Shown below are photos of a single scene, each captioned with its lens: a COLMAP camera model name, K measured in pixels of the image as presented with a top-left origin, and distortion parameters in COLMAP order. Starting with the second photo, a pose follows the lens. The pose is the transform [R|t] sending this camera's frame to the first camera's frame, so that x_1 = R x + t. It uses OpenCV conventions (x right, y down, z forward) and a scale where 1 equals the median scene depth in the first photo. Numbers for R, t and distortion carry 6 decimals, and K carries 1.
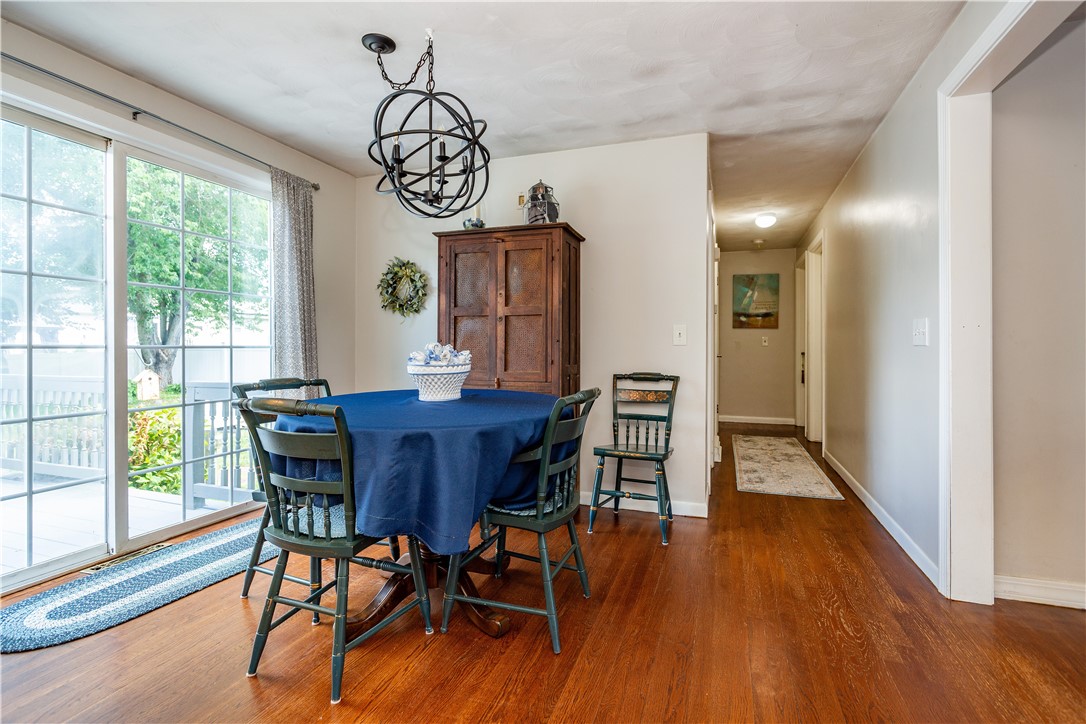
lens RADIAL K [[506.8, 0, 539.9], [0, 506.8, 352.7], [0, 0, 1]] dist [0.001123, 0.000764]
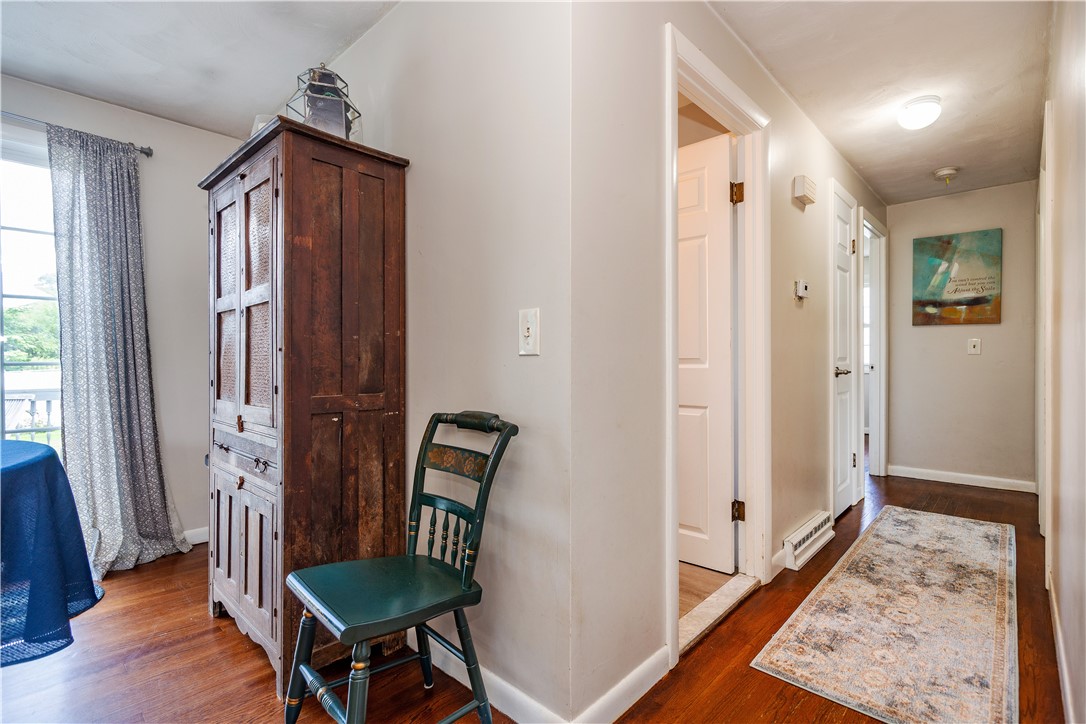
lens RADIAL K [[506.8, 0, 547.1], [0, 506.8, 367.6], [0, 0, 1]] dist [0.001123, 0.000764]
pose [[0.924634, 0.002860, -0.380845, 0.212266], [0.000796, 0.999955, 0.009442, -0.003582], [0.380855, -0.009034, 0.924591, 0.267952]]
